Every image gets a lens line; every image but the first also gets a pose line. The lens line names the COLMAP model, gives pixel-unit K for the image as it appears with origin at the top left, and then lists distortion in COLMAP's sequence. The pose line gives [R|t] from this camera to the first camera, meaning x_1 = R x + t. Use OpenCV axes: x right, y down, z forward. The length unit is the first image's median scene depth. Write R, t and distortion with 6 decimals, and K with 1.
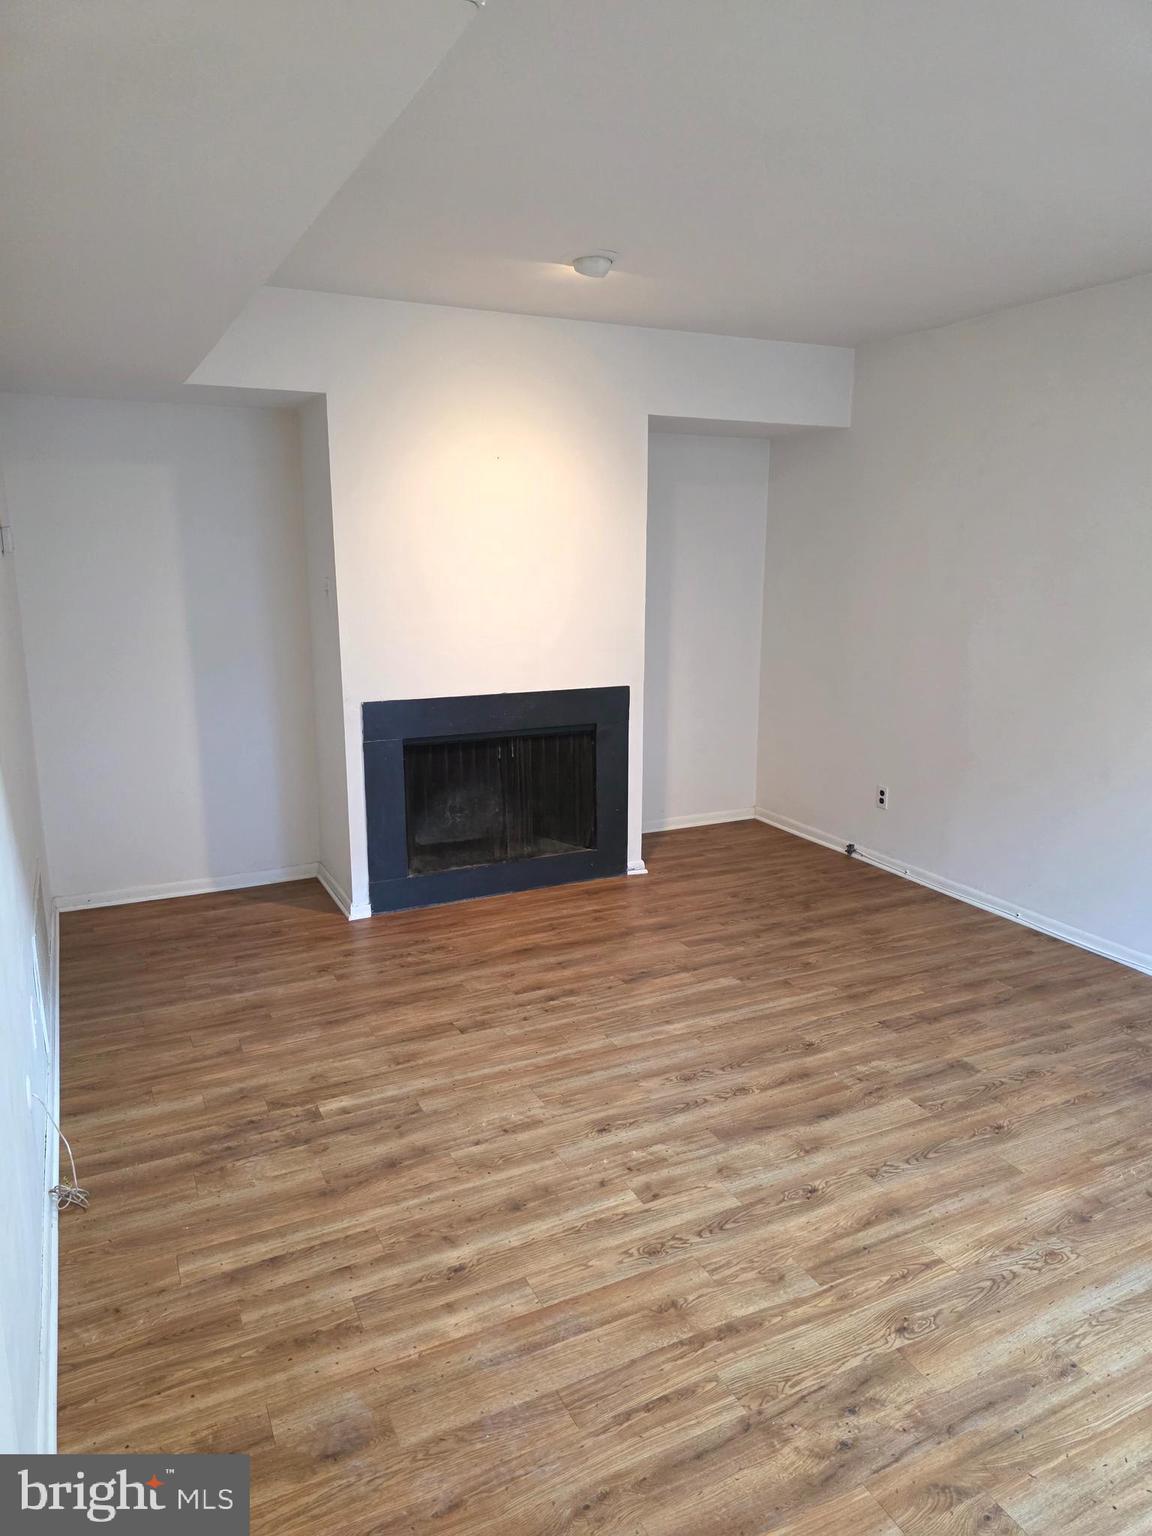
lens RADIAL K [[1034.1, 0, 586.7], [0, 1034.1, 769.4], [0, 0, 1]] dist [0.071028, -0.065159]
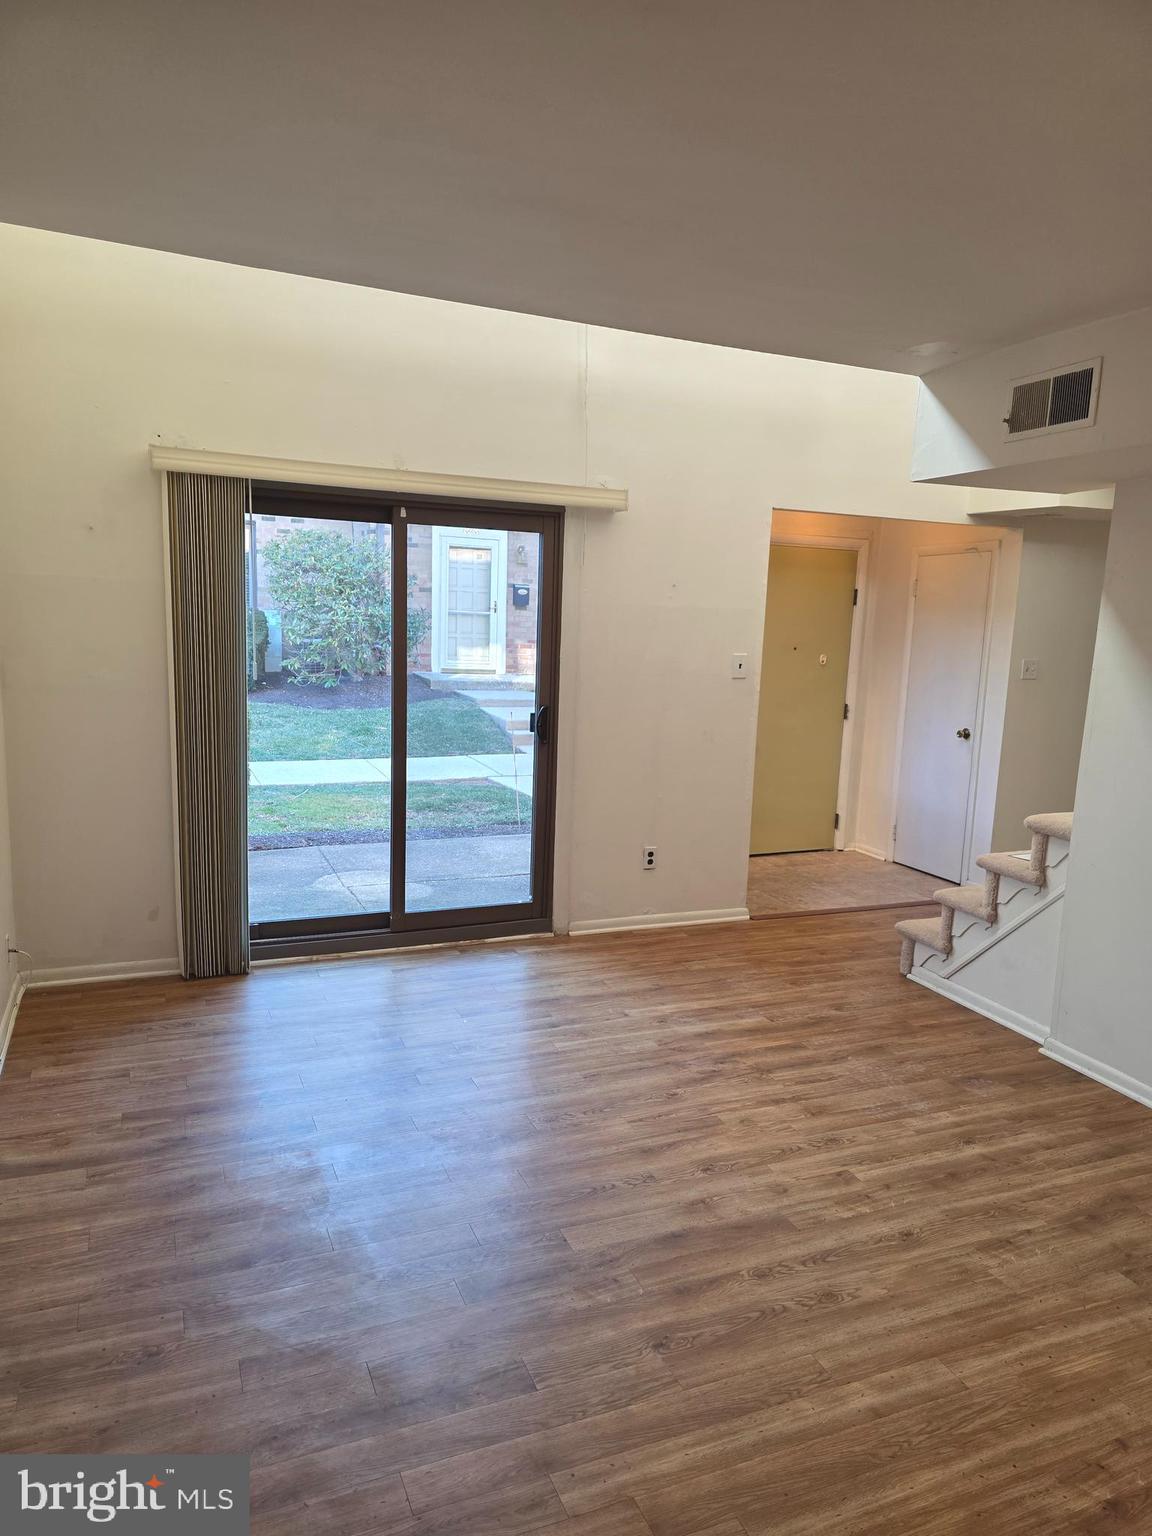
lens RADIAL K [[1034.1, 0, 586.7], [0, 1034.1, 769.4], [0, 0, 1]] dist [0.071028, -0.065159]
pose [[-0.997960, -0.047328, 0.042856, 0.324104], [-0.029436, 0.936676, 0.348958, -0.436385], [-0.056658, 0.346985, -0.936158, 1.971466]]
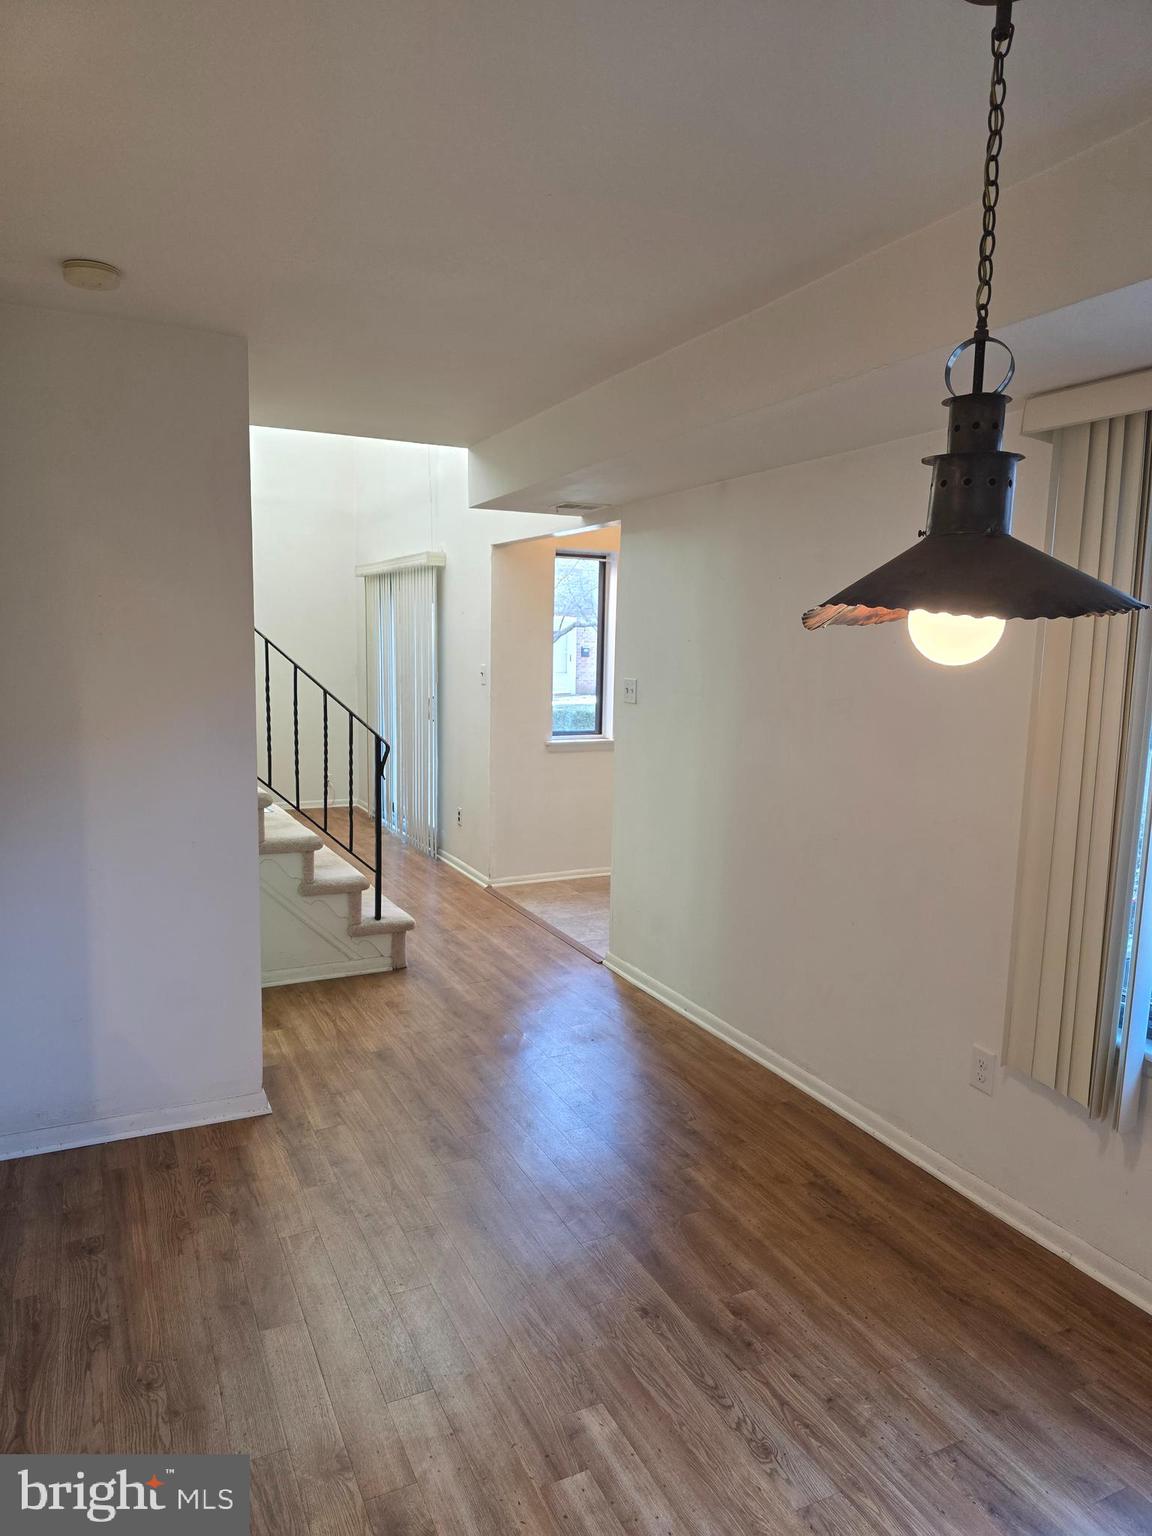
lens RADIAL K [[1034.1, 0, 586.7], [0, 1034.1, 769.4], [0, 0, 1]] dist [0.071028, -0.065159]
pose [[0.005470, -0.129123, 0.991614, -2.451260], [0.193979, 0.972929, 0.125619, 0.044931], [-0.980990, 0.191665, 0.030369, -0.355237]]
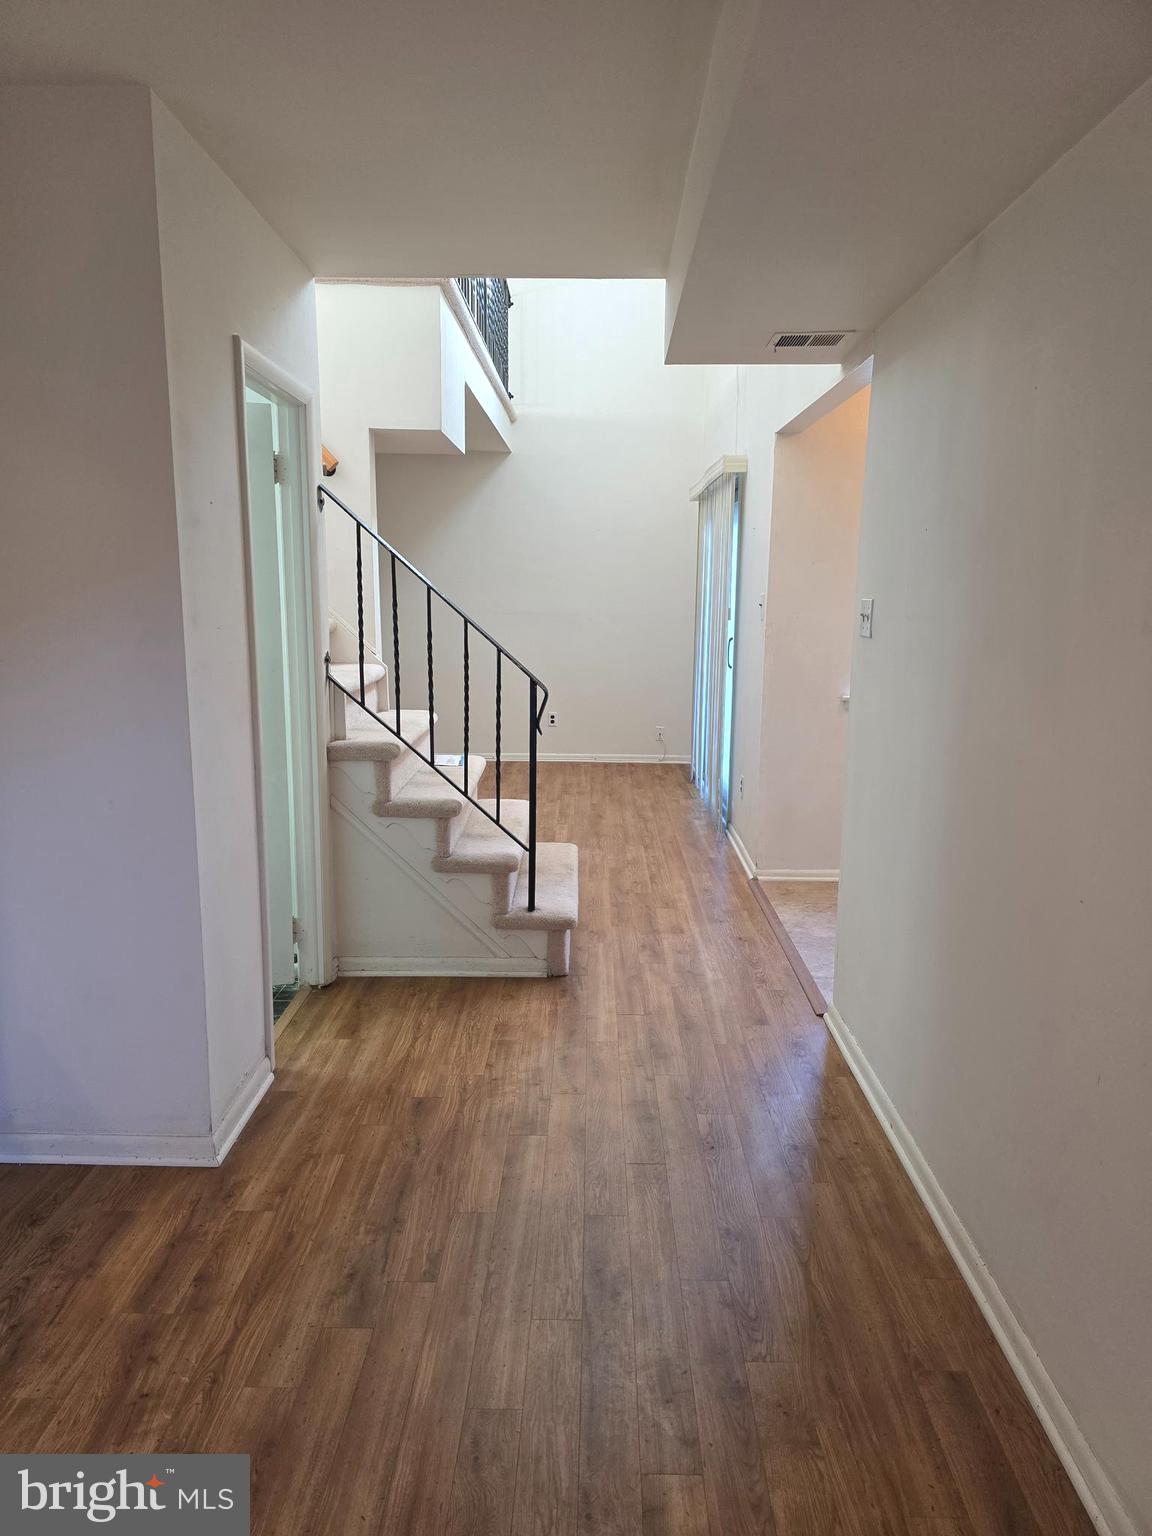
lens RADIAL K [[1034.1, 0, 586.7], [0, 1034.1, 769.4], [0, 0, 1]] dist [0.071028, -0.065159]
pose [[0.448955, -0.155404, 0.879937, -1.837541], [0.173725, 0.981150, 0.084642, 0.166282], [-0.876504, 0.114867, 0.467490, -0.668412]]
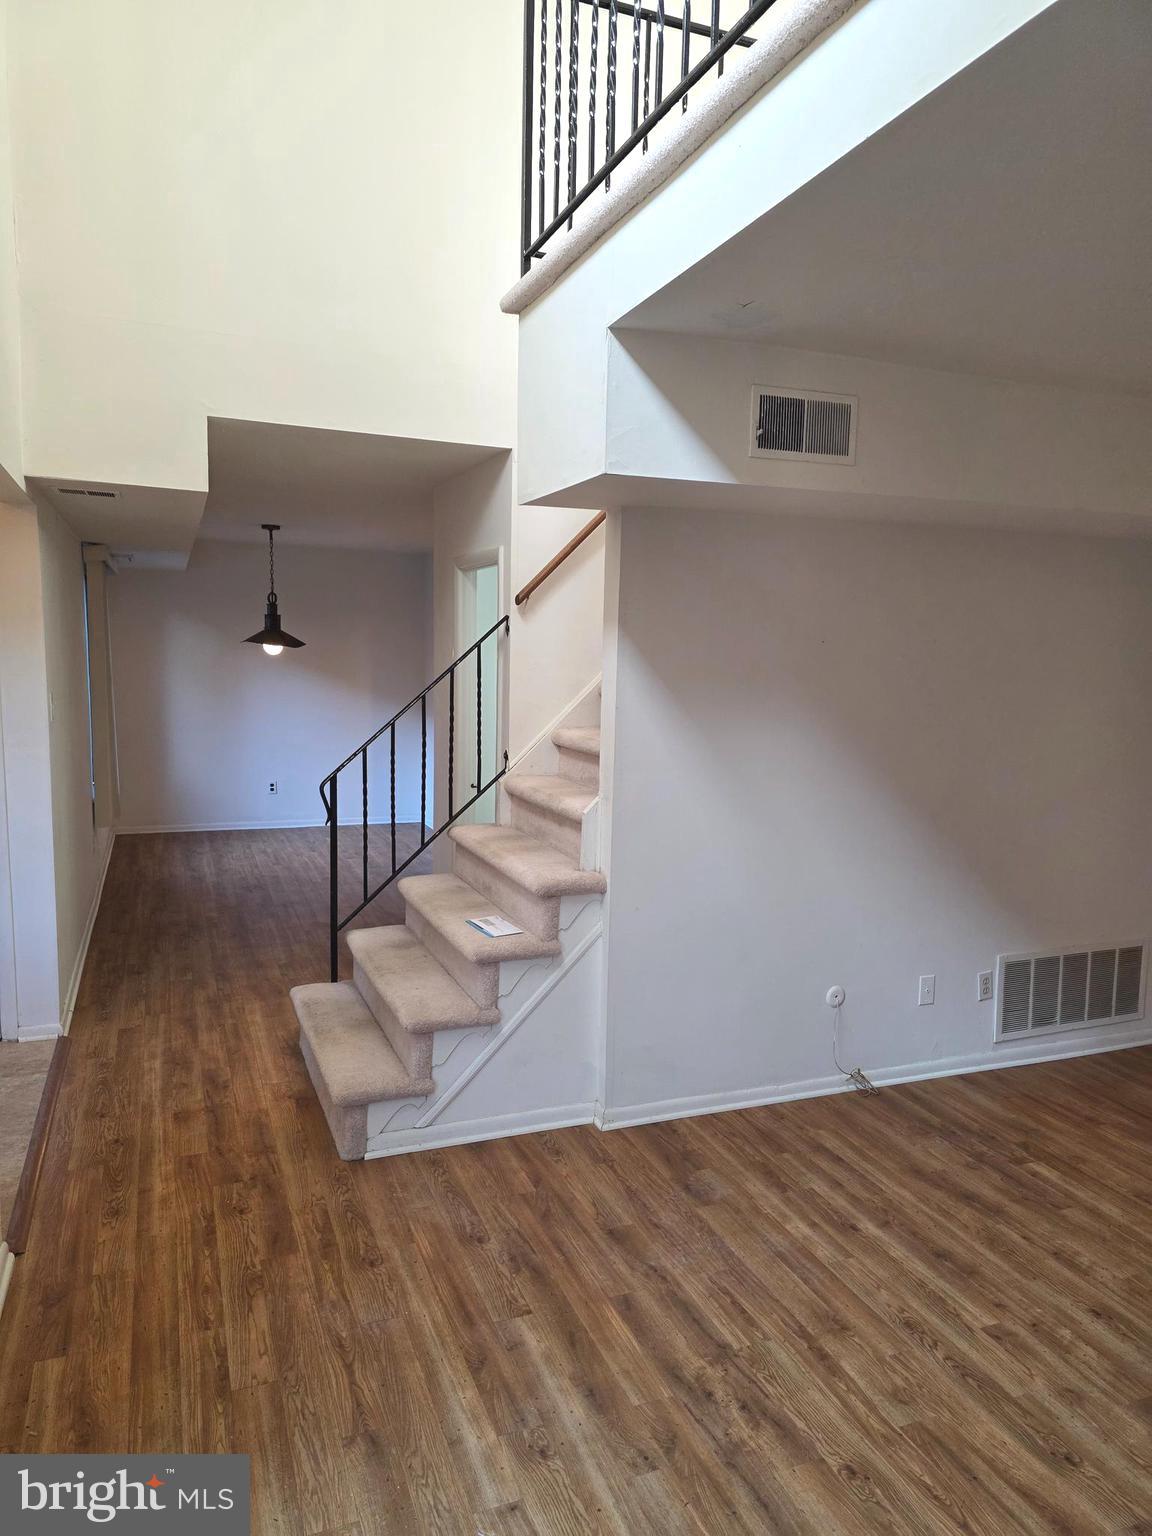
lens RADIAL K [[1011.5, 0, 566.3], [0, 1011.5, 811.4], [0, 0, 1]] dist [0.055105, -0.045365]
pose [[-0.085275, 0.150572, -0.984914, 0.994063], [-0.227001, 0.959582, 0.166354, -0.147018], [0.970154, 0.237763, -0.047648, 0.522436]]
